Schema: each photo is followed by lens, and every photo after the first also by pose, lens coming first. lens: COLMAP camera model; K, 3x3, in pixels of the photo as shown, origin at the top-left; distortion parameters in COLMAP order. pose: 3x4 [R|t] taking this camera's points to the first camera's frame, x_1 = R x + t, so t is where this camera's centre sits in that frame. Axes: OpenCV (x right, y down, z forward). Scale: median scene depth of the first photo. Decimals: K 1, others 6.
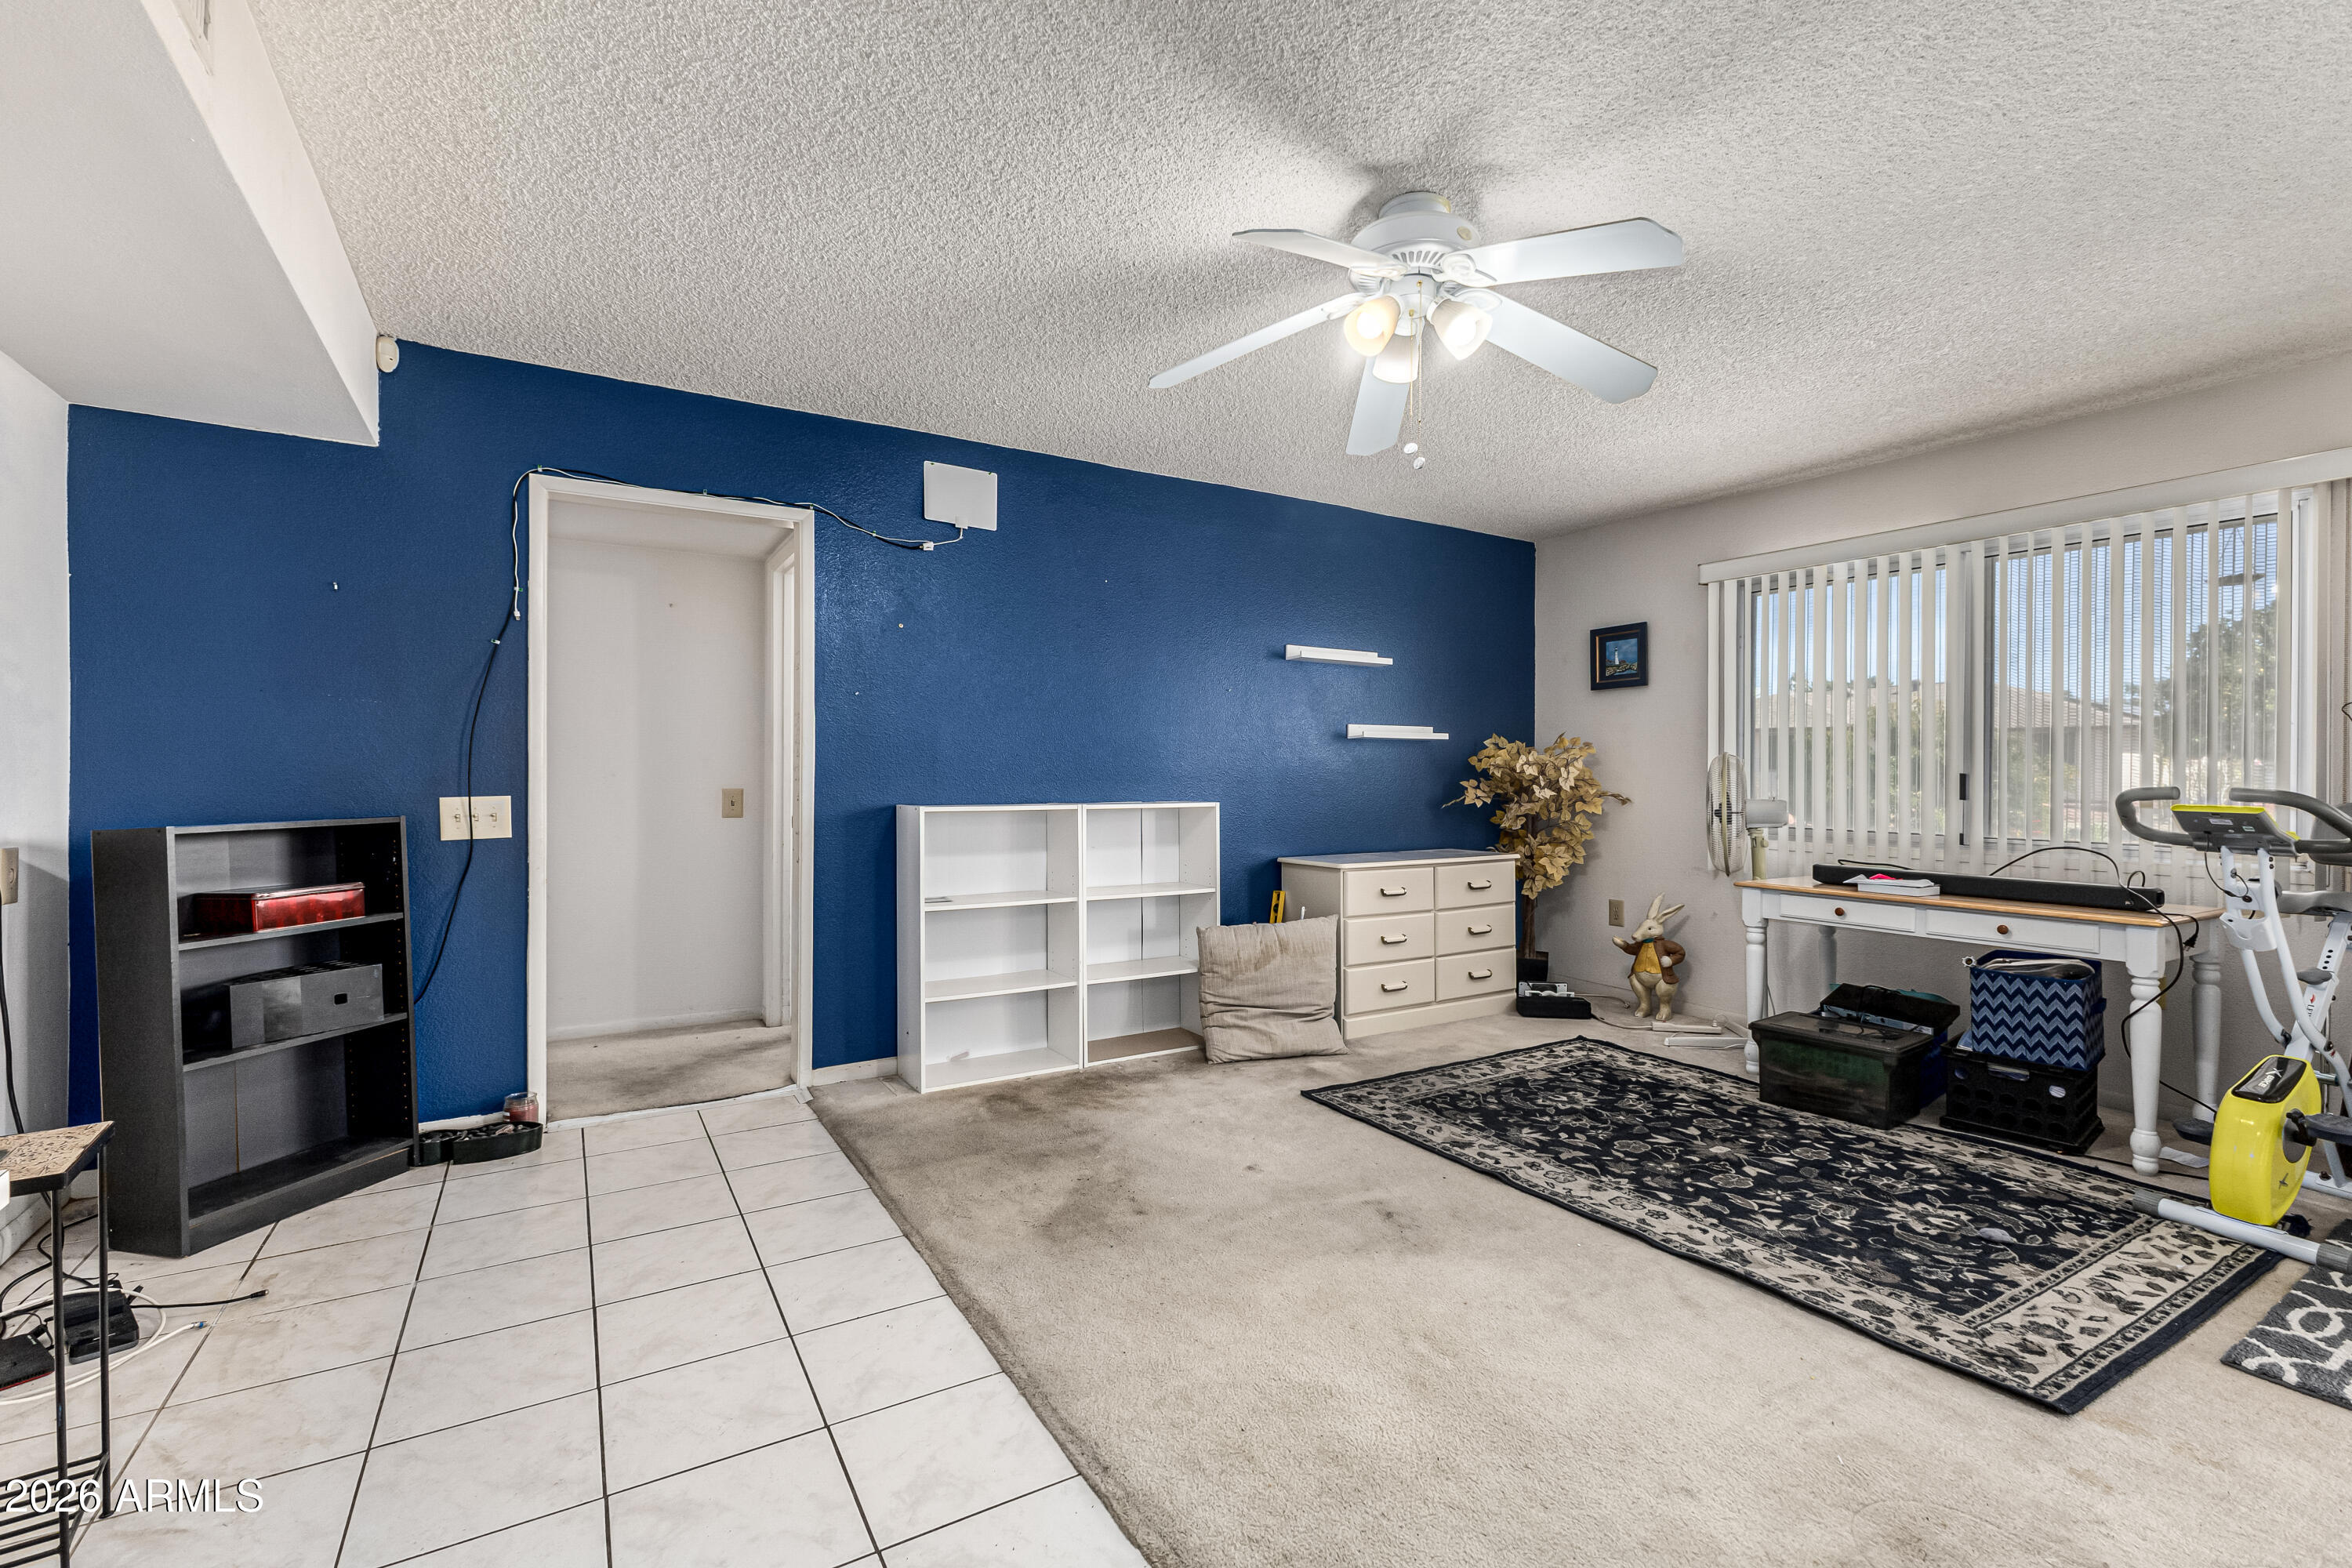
lens RADIAL K [[1033.9, 0, 1176.0], [0, 1033.9, 784.0], [0, 0, 1]] dist [0.000476, 0.000218]
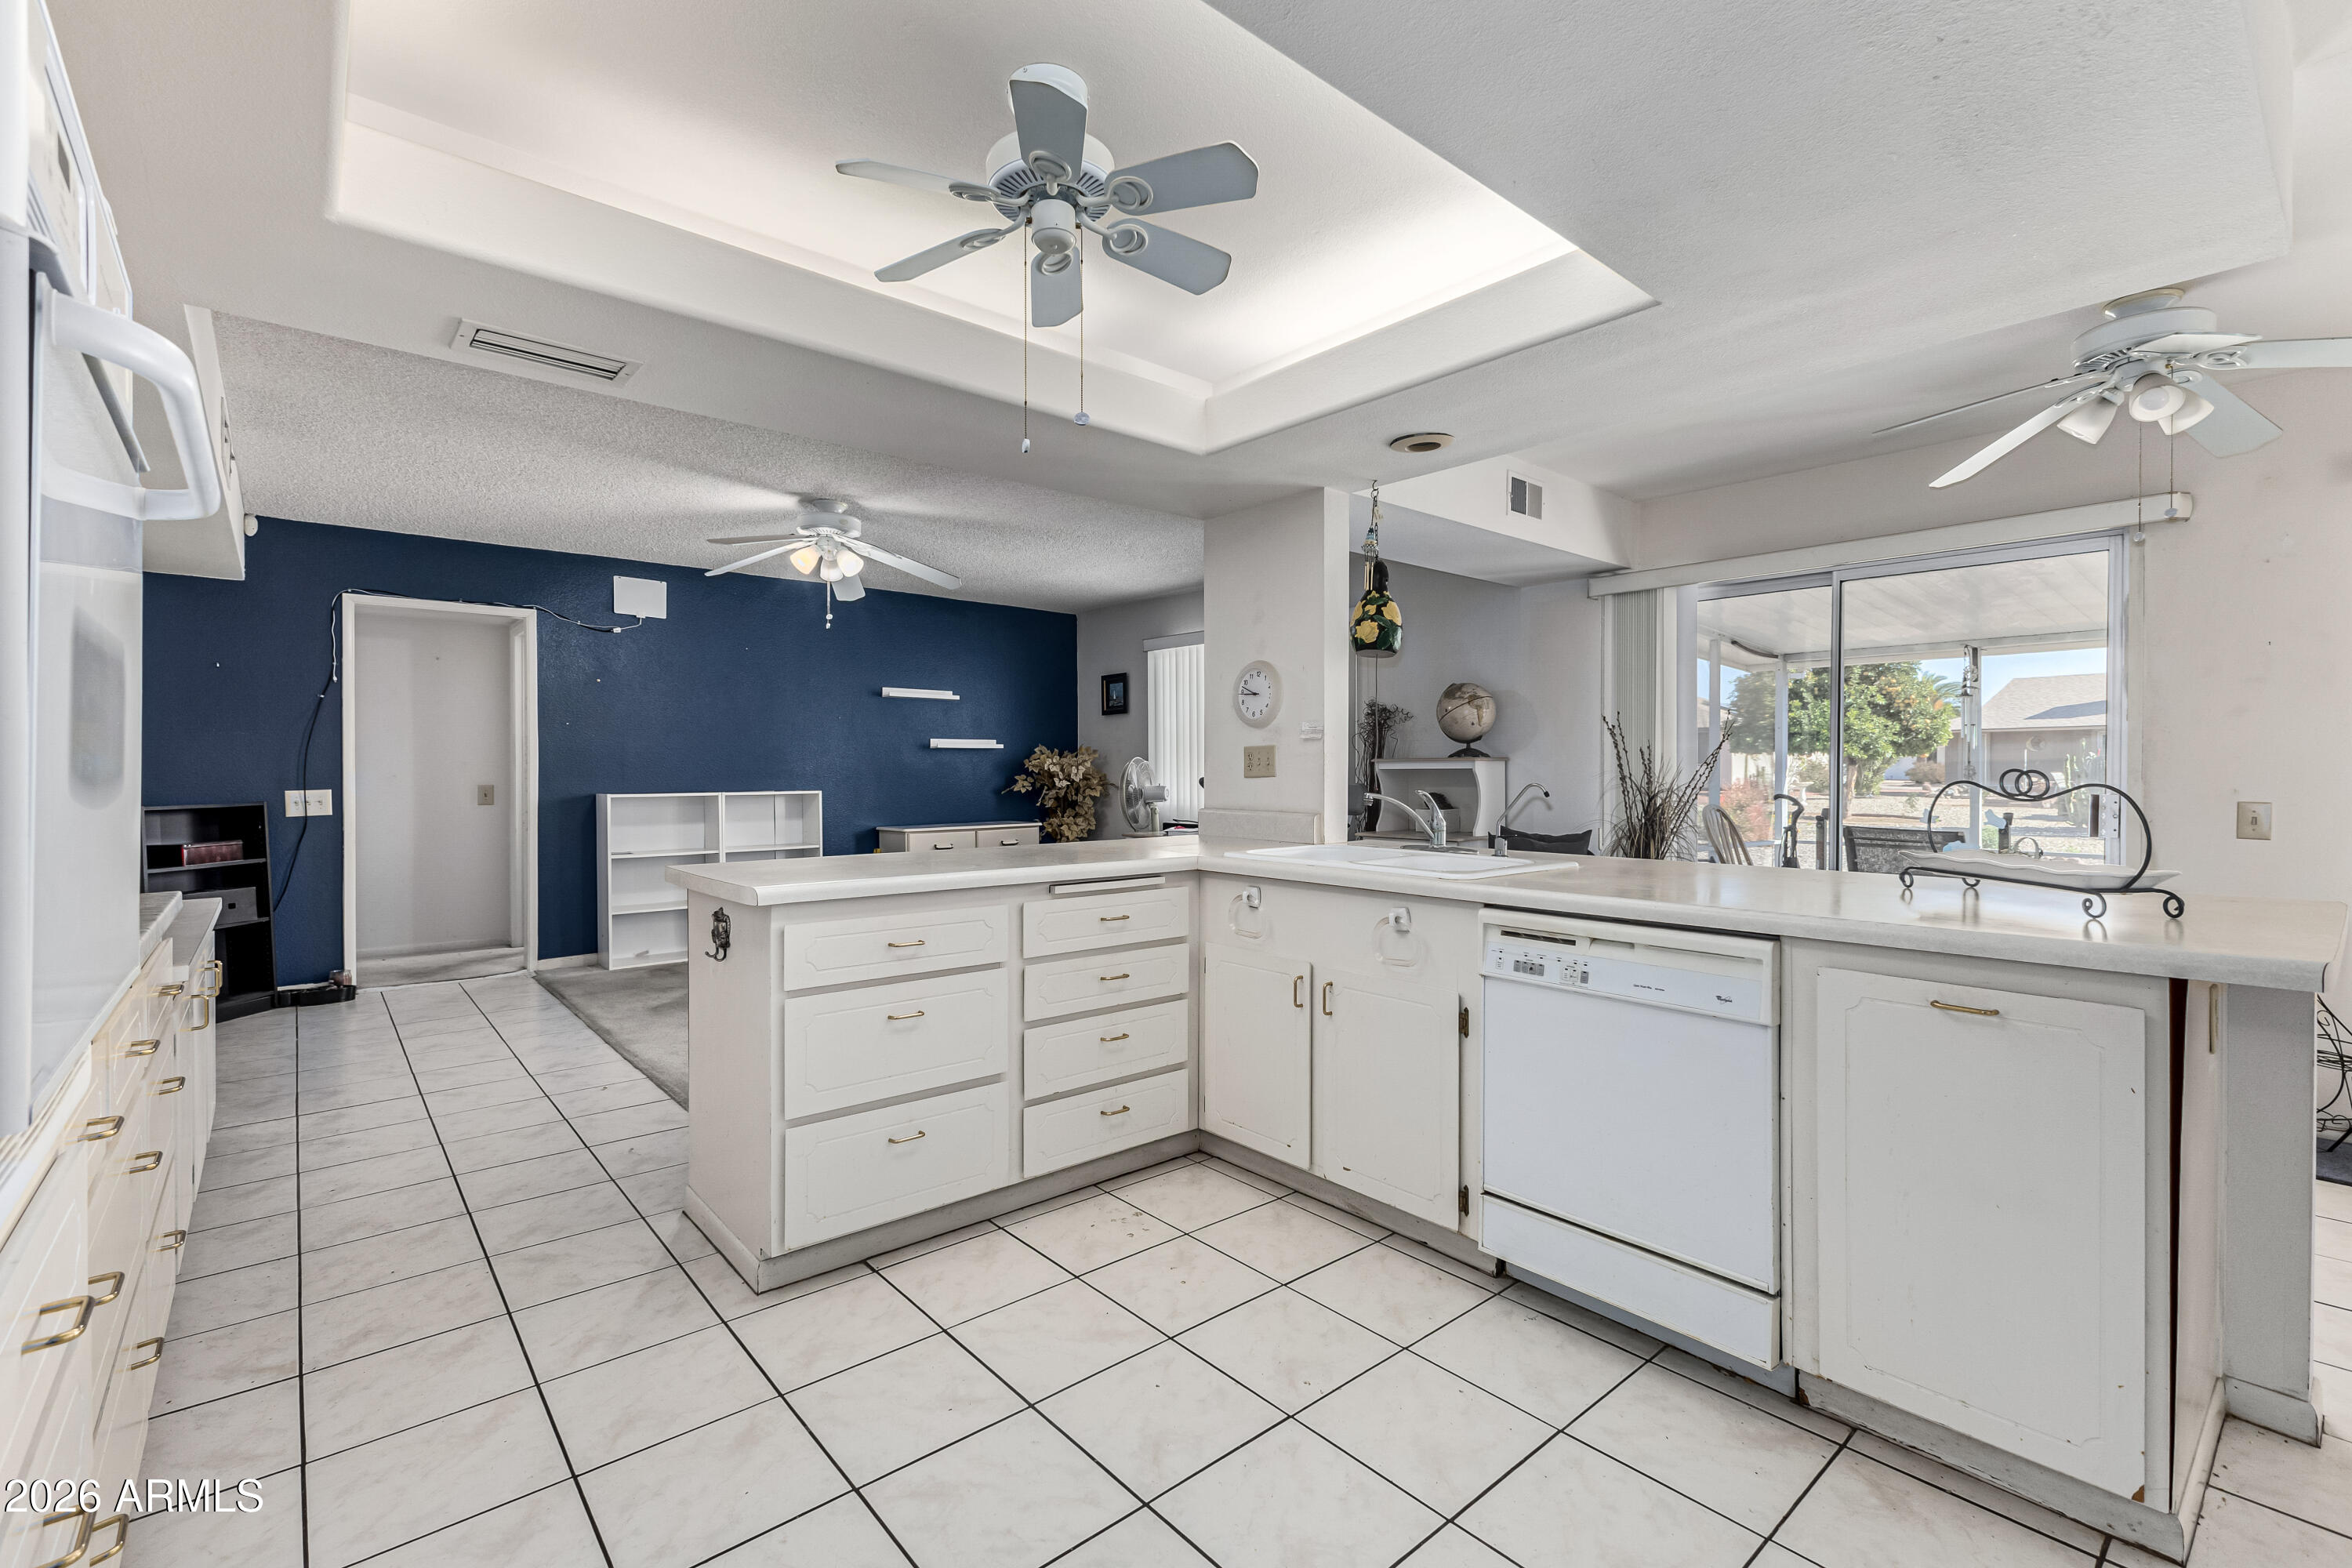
lens RADIAL K [[1043.2, 0, 1177.9], [0, 1043.2, 776.6], [0, 0, 1]] dist [0.000034, -0.000079]
pose [[0.986438, -0.007860, 0.163946, 0.358581], [0.008256, 0.999964, -0.001736, 0.004273], [-0.163927, 0.003066, 0.986468, -0.745445]]
